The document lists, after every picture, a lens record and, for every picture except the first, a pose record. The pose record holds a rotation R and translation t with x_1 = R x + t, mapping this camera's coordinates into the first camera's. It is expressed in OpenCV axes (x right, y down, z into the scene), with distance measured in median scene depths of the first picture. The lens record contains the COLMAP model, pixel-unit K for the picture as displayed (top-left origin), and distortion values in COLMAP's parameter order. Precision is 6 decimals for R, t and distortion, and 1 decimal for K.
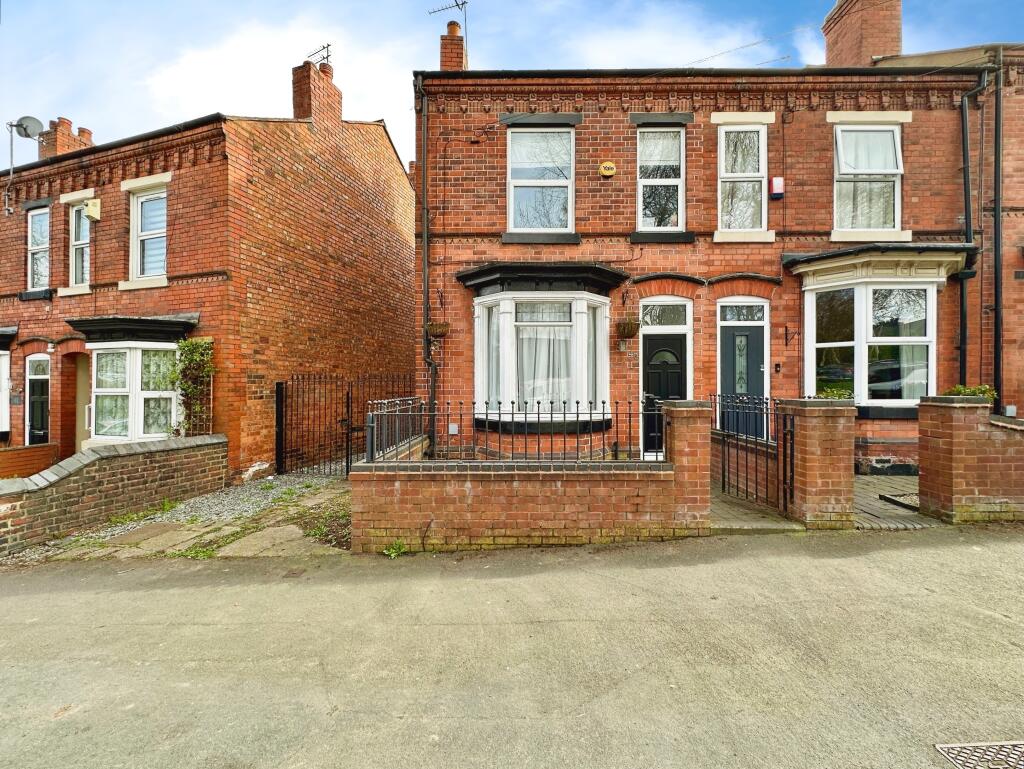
lens RADIAL K [[408.5, 0, 512.9], [0, 408.5, 392.1], [0, 0, 1]] dist [0.000238, 0.000098]
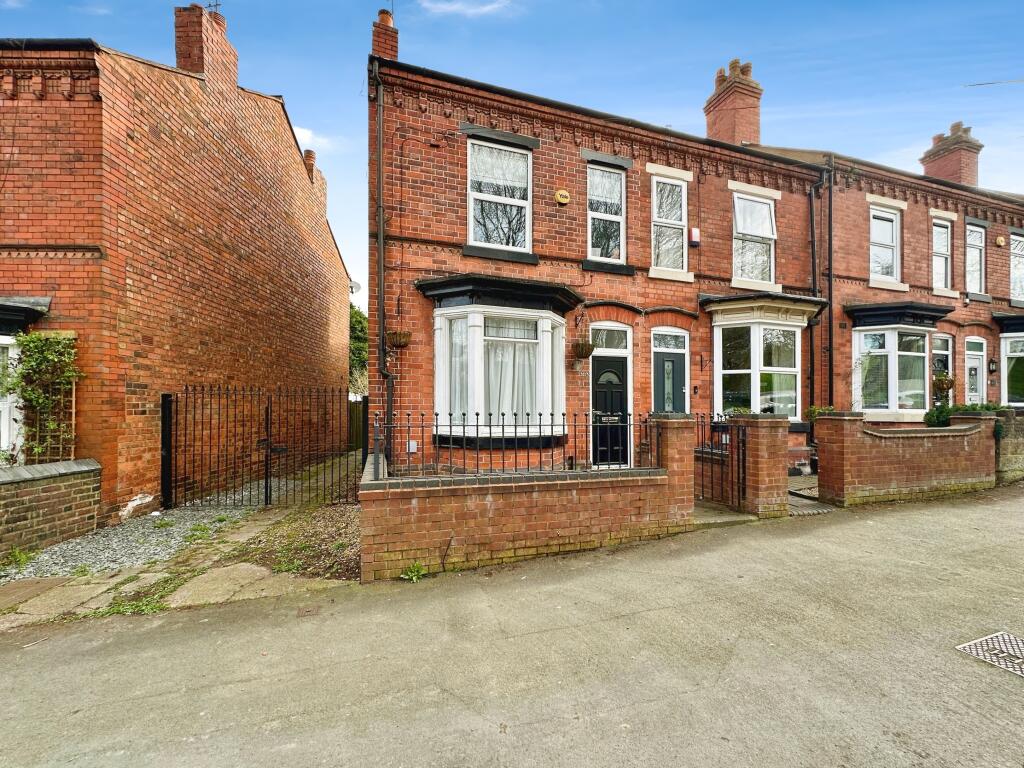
lens RADIAL K [[410.8, 0, 532.3], [0, 410.8, 412.0], [0, 0, 1]] dist [0.000075, 0.000056]
pose [[0.952656, 0.007098, 0.303969, -0.159483], [-0.005892, 0.999971, -0.004884, 0.013242], [-0.303994, 0.002862, 0.952670, 0.017875]]
